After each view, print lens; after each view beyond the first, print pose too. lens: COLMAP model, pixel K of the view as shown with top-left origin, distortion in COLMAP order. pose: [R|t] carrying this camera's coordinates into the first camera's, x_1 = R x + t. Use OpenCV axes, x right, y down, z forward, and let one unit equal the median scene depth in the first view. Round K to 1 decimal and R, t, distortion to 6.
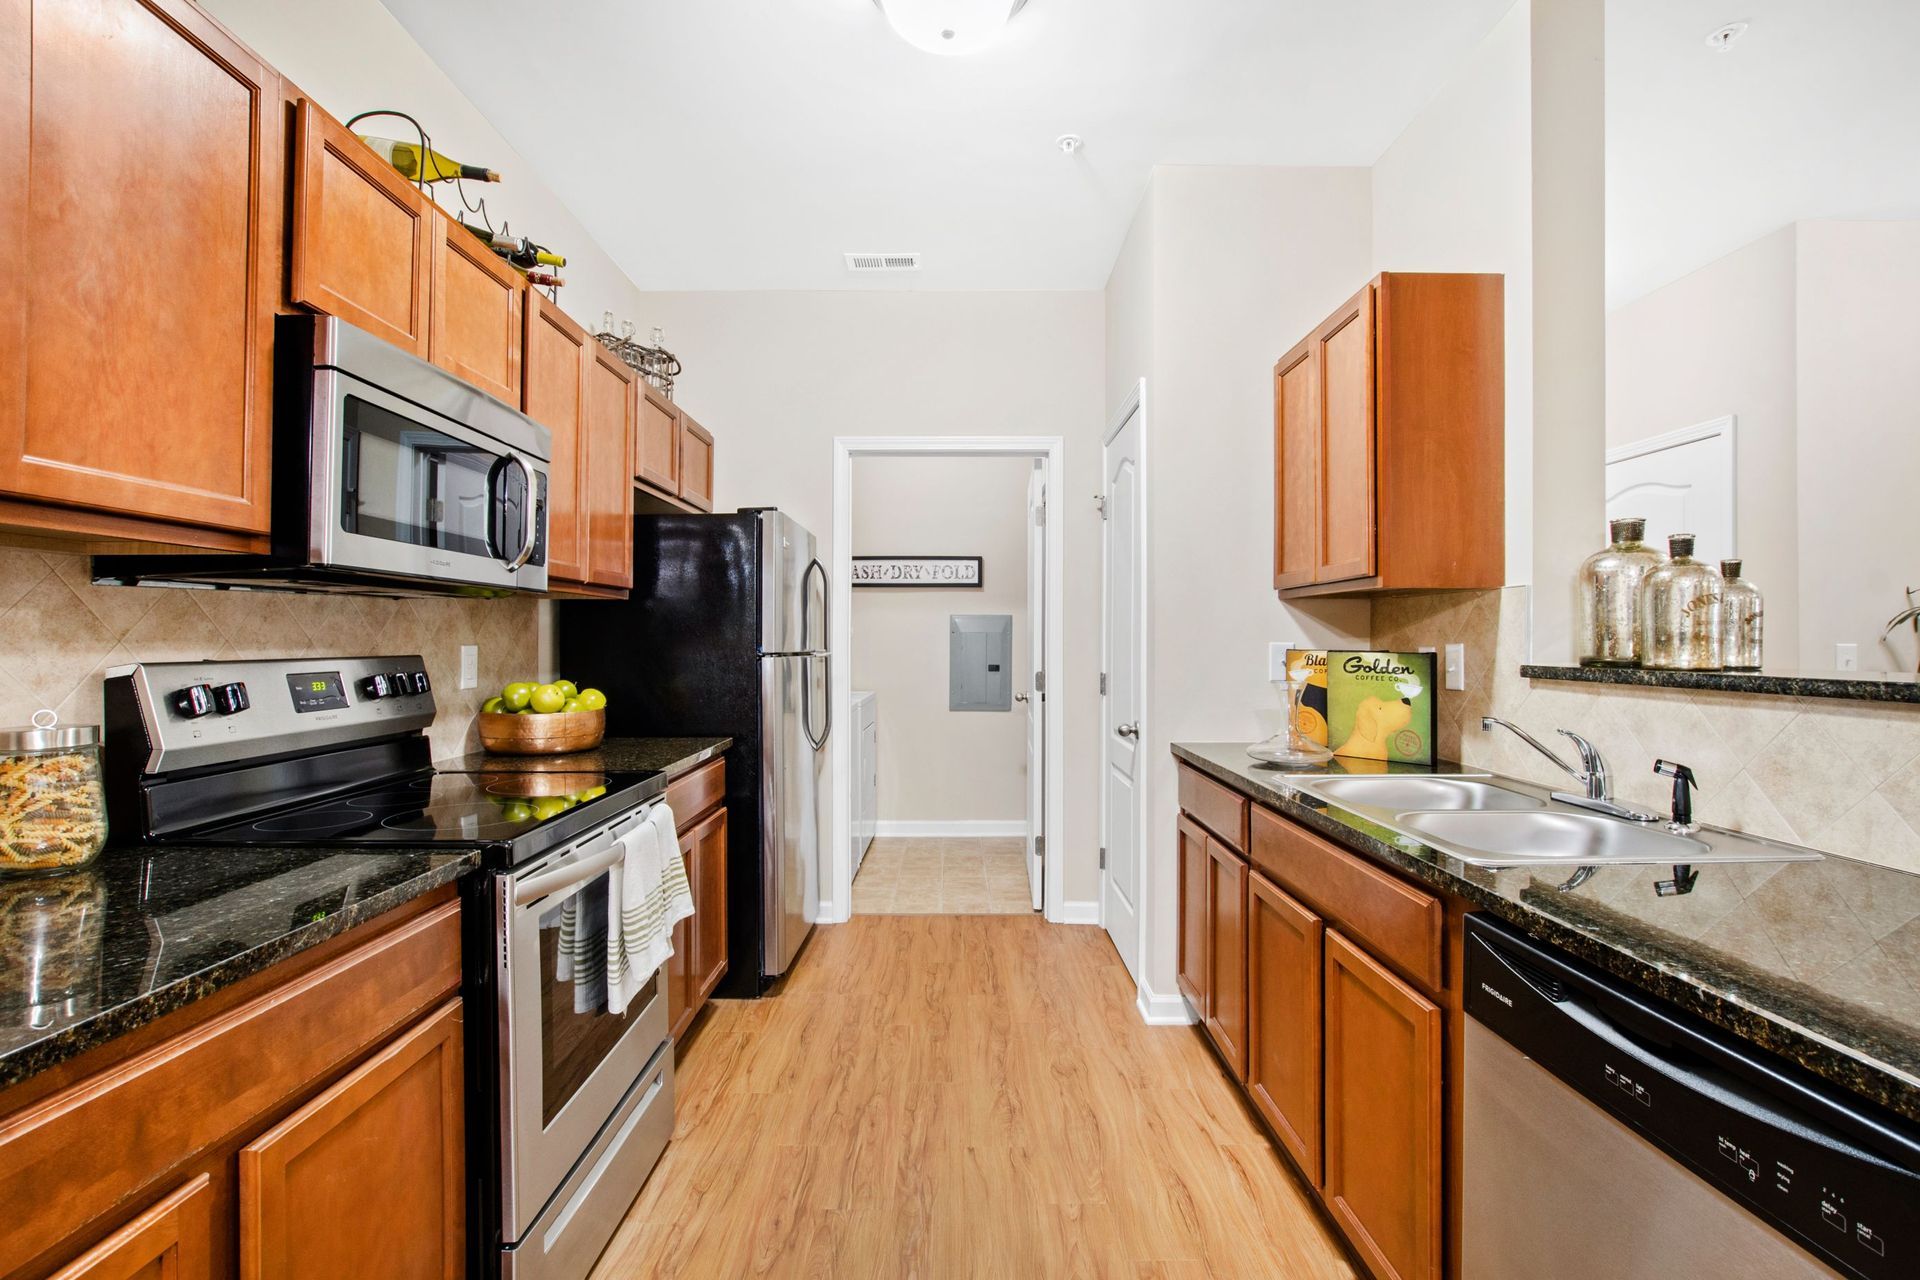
lens RADIAL K [[892.6, 0, 964.5], [0, 892.6, 633.9], [0, 0, 1]] dist [-0.011930, 0.000215]
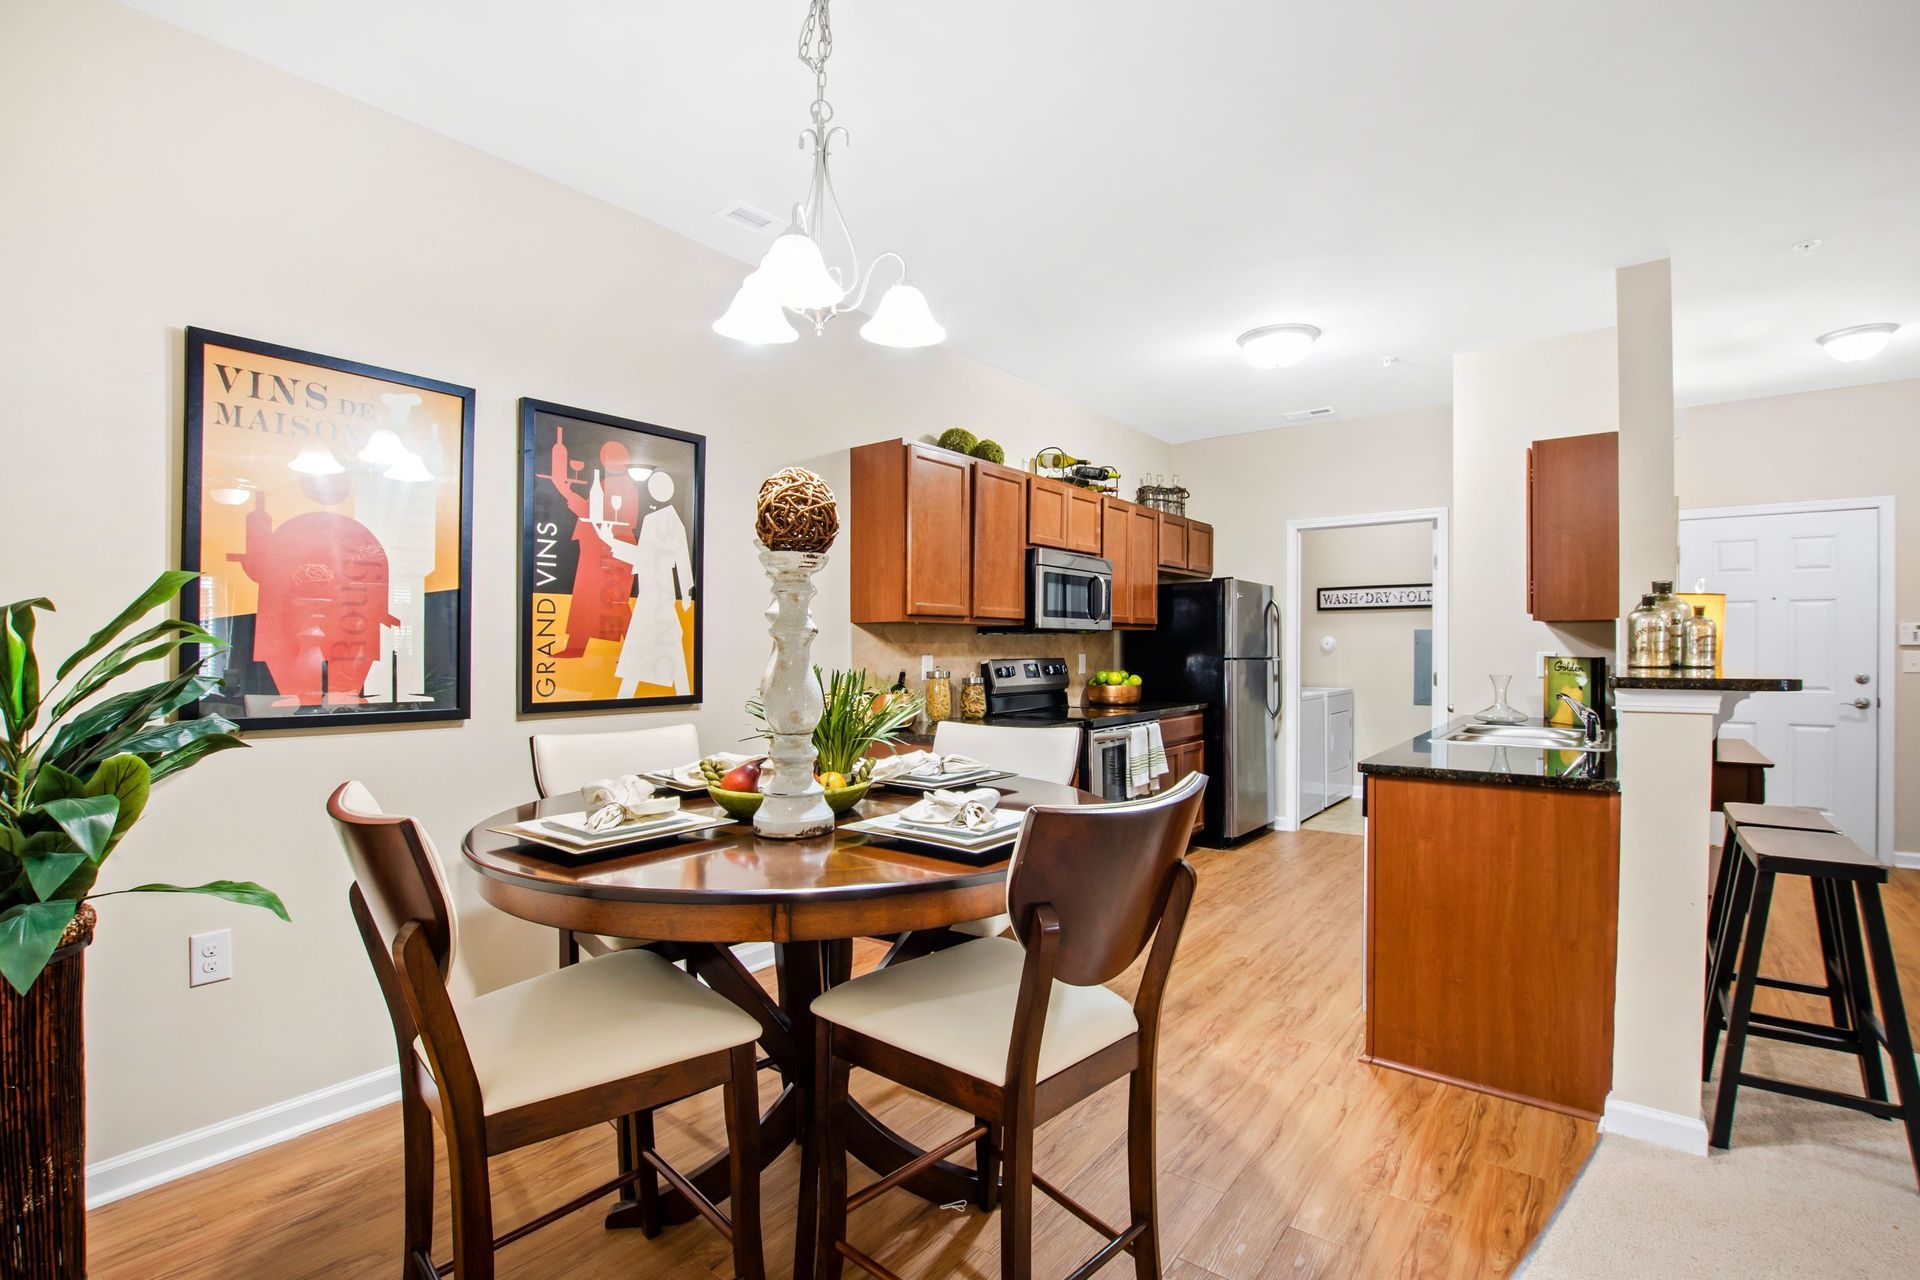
lens RADIAL K [[882.8, 0, 970.4], [0, 882.8, 658.7], [0, 0, 1]] dist [-0.001122, -0.000205]
pose [[0.800973, 0.002908, -0.598693, 0.598551], [0.008582, 0.999830, 0.016338, -0.014996], [0.598639, -0.018225, 0.800812, -1.034225]]
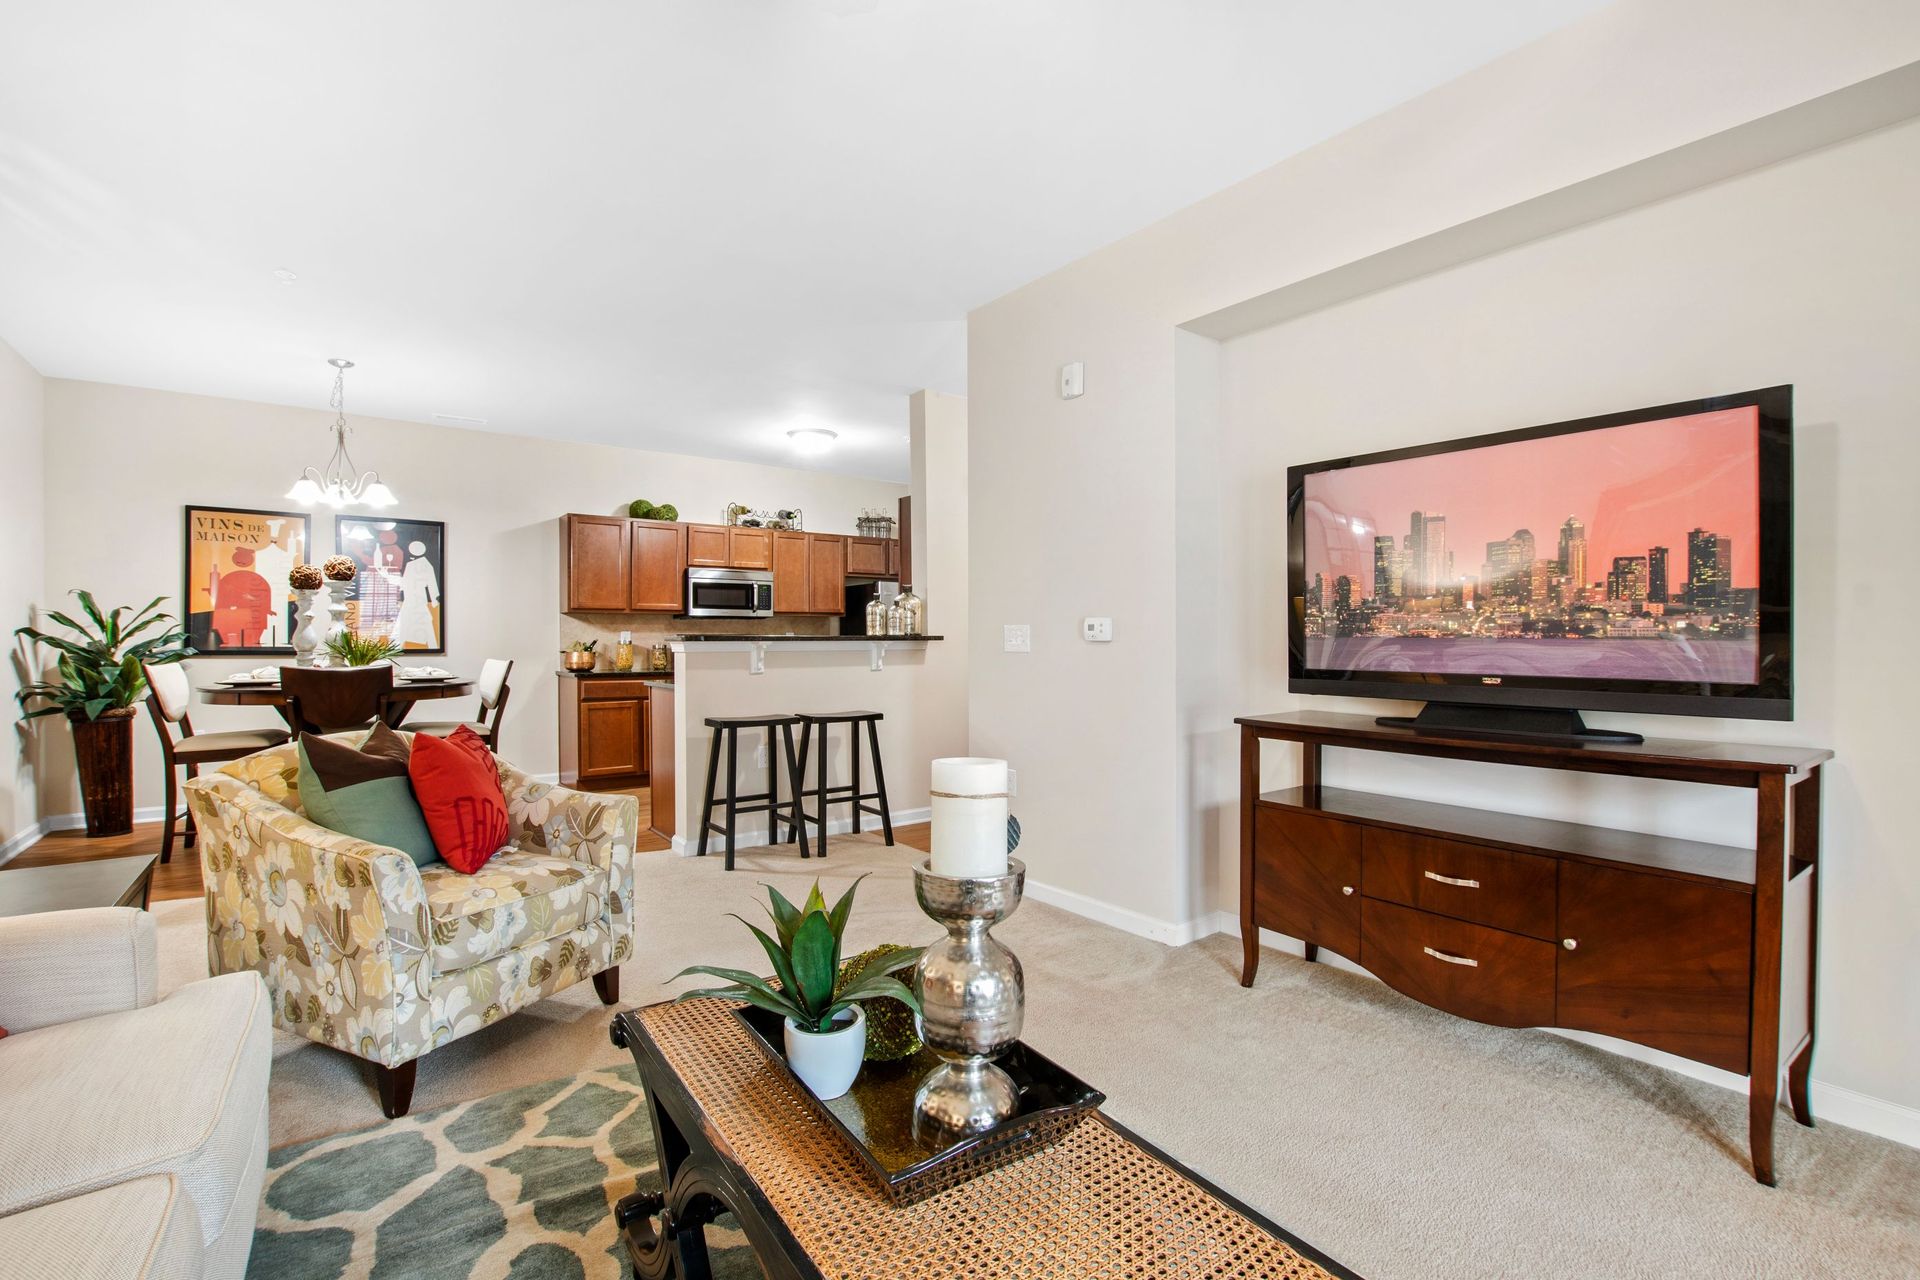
lens RADIAL K [[830.6, 0, 984.1], [0, 830.6, 640.8], [0, 0, 1]] dist [-0.026310, -0.000119]
pose [[0.652410, -0.002013, -0.757864, 2.627585], [0.009748, 0.999936, 0.005735, 0.039797], [0.757804, -0.011129, 0.652388, -0.563375]]
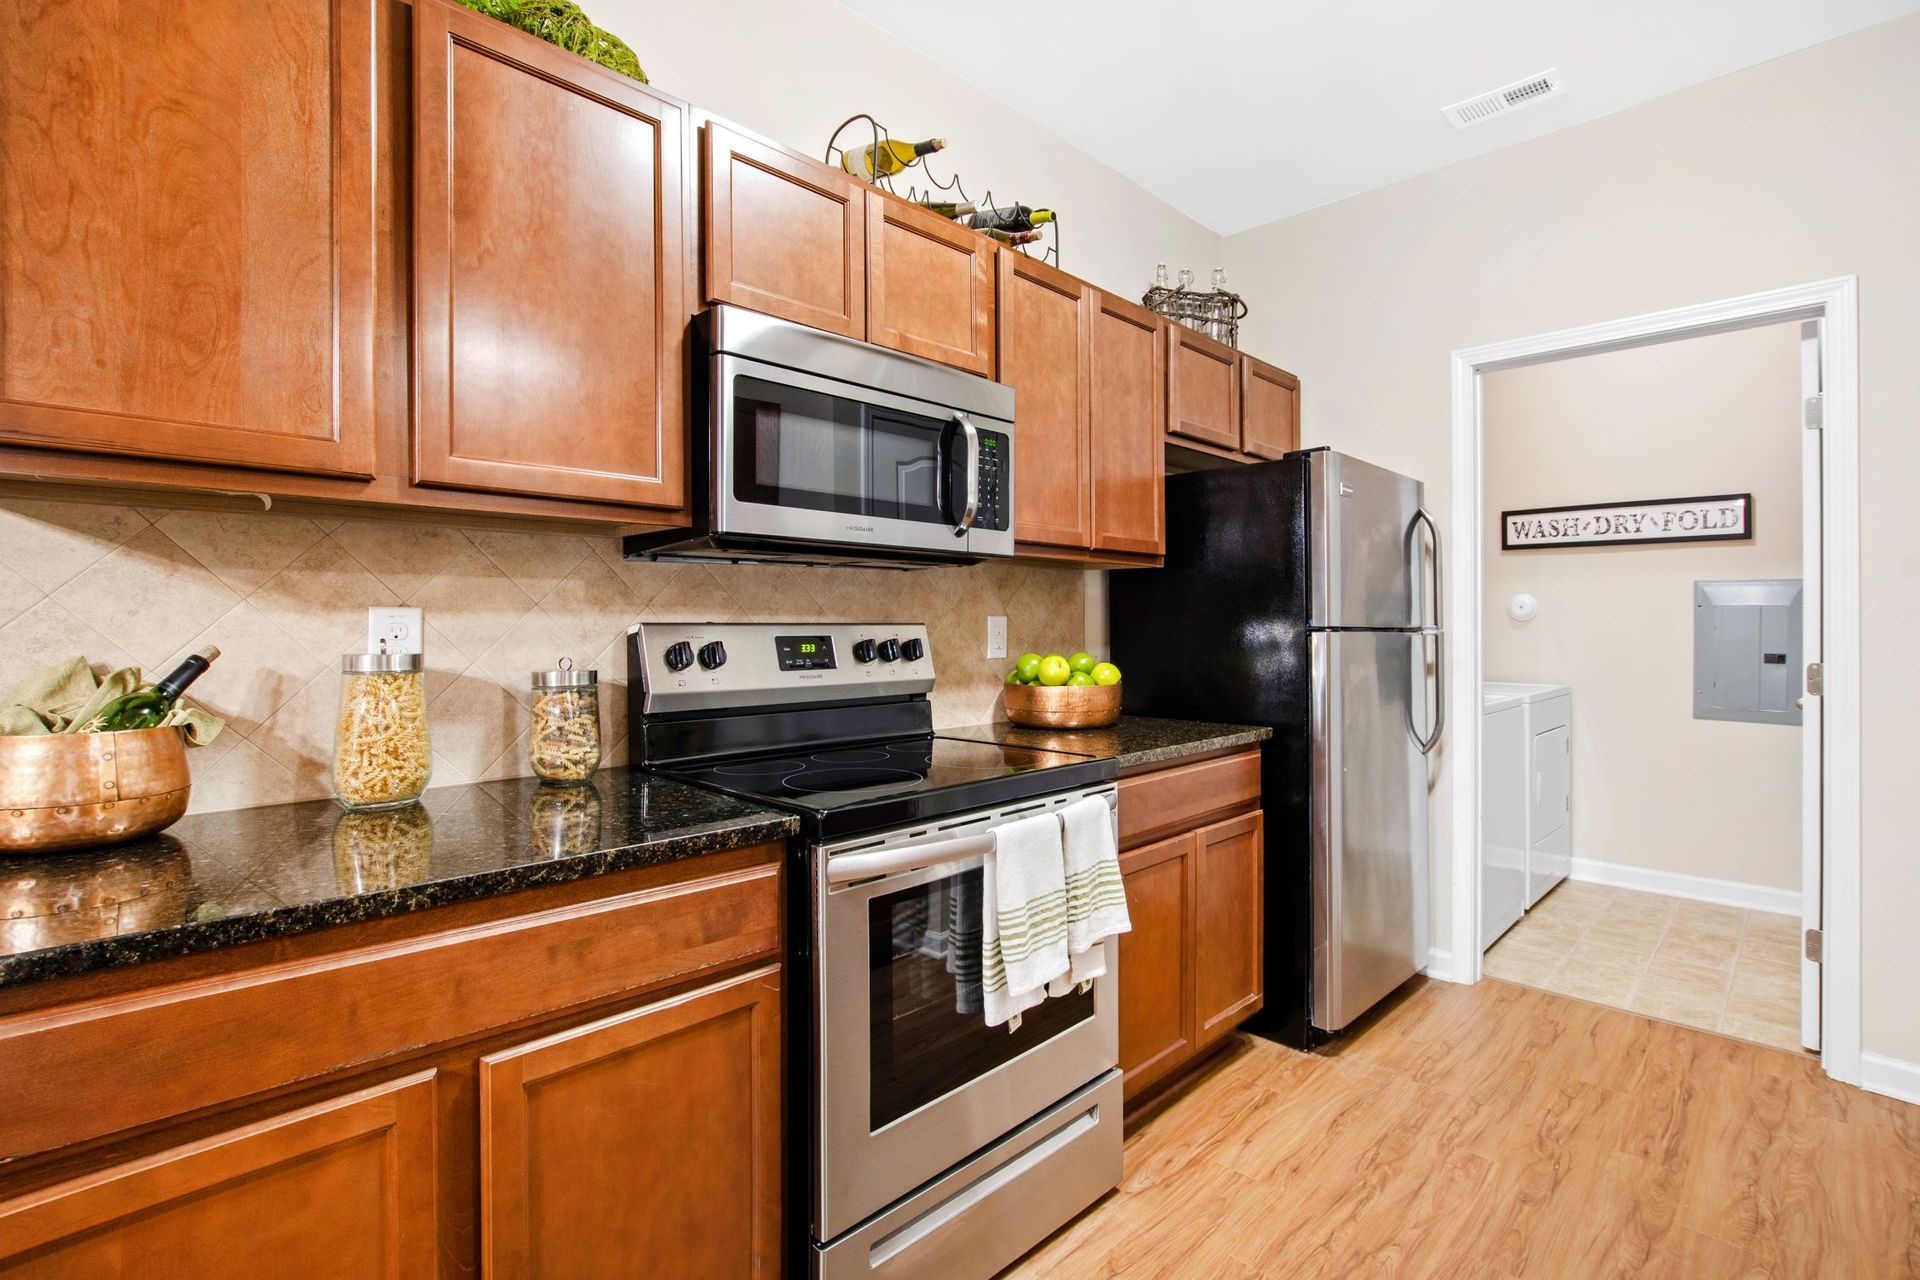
lens RADIAL K [[903.8, 0, 971.2], [0, 903.8, 603.4], [0, 0, 1]] dist [-0.017829, 0.001200]
pose [[0.715459, -0.012952, -0.698535, 0.172826], [0.002095, 0.999863, -0.016393, 0.017438], [0.698652, 0.010265, 0.715388, 0.265503]]
